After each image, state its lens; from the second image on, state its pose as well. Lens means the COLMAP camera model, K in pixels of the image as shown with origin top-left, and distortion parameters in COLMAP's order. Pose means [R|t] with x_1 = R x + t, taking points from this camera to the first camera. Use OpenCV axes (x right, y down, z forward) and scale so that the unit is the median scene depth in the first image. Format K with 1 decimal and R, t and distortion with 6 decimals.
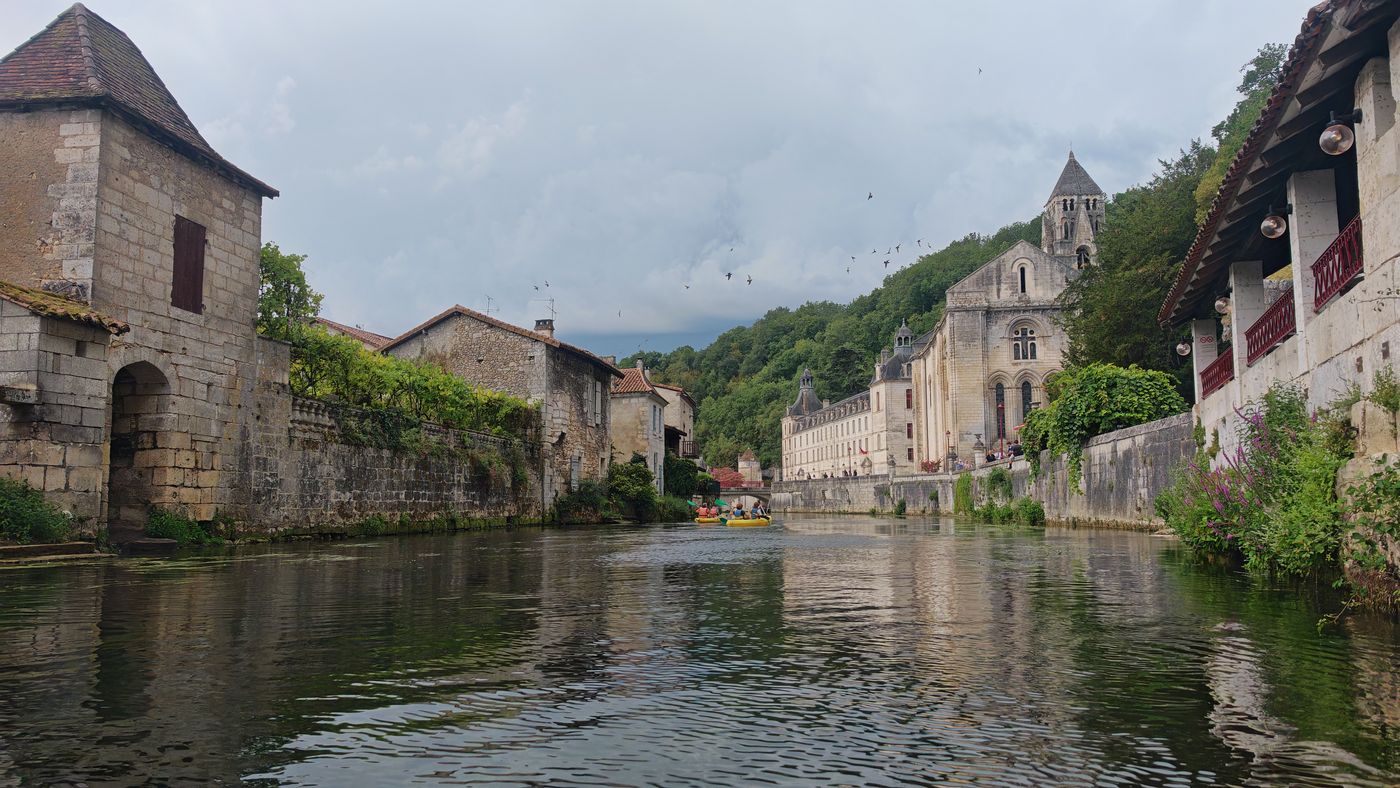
lens RADIAL K [[1040.3, 0, 699.9], [0, 1040.3, 401.5], [0, 0, 1]] dist [0.004488, 0.002225]
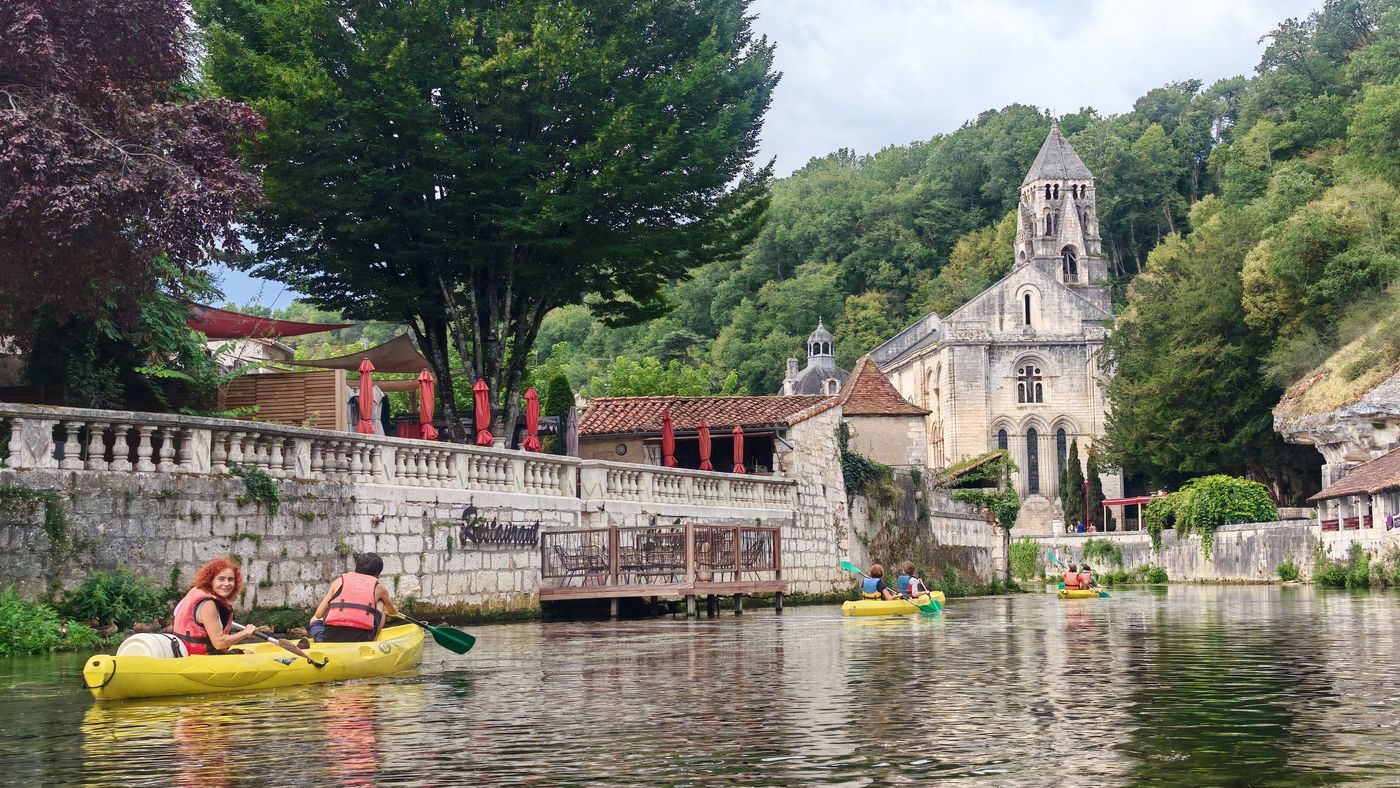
lens RADIAL K [[1928.9, 0, 699.3], [0, 1928.9, 392.7], [0, 0, 1]] dist [0.092929, 0.000000]
pose [[0.974529, 0.013867, 0.223834, -0.316178], [-0.015009, 0.999882, 0.003401, -0.049877], [-0.223760, -0.006674, 0.974621, -0.506397]]
